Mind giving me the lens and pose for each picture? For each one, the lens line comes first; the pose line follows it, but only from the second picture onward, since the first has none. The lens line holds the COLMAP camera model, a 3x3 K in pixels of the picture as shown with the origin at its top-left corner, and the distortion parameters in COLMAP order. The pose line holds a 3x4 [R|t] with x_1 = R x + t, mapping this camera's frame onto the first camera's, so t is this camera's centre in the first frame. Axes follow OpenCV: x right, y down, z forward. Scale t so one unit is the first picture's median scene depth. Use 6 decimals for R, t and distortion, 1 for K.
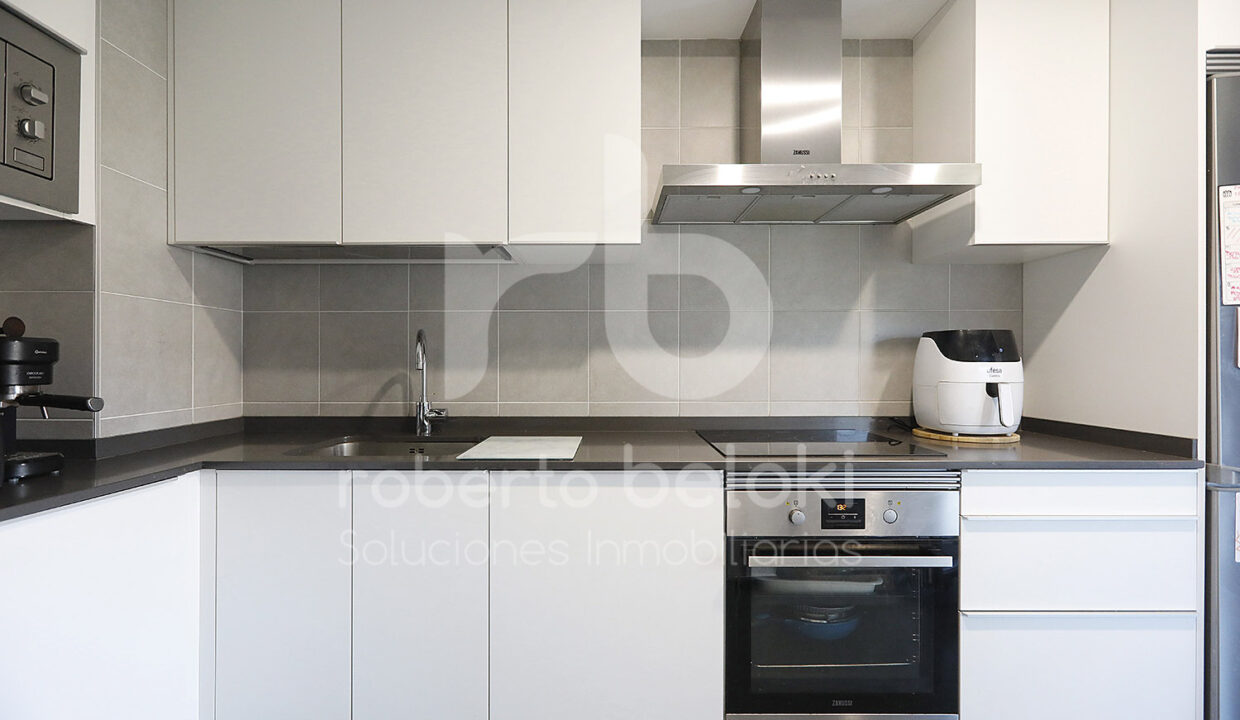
lens RADIAL K [[557.8, 0, 620.0], [0, 557.8, 360.0], [0, 0, 1]] dist [-0.000037, 0.000830]
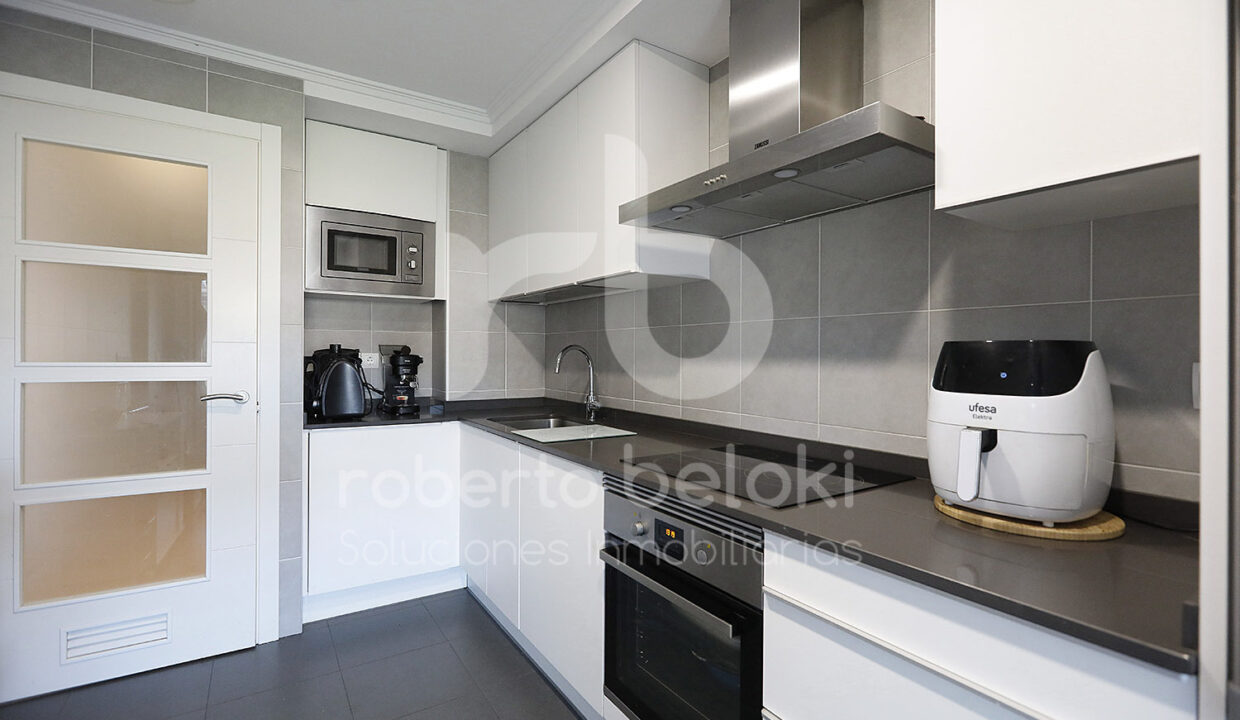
lens RADIAL K [[566.6, 0, 621.8], [0, 566.6, 348.4], [0, 0, 1]] dist [0.028188, 0.000106]
pose [[0.533594, -0.001383, -0.845740, 0.980785], [-0.008432, 0.999940, -0.006955, -0.038433], [0.845699, 0.010842, 0.533550, 0.332861]]
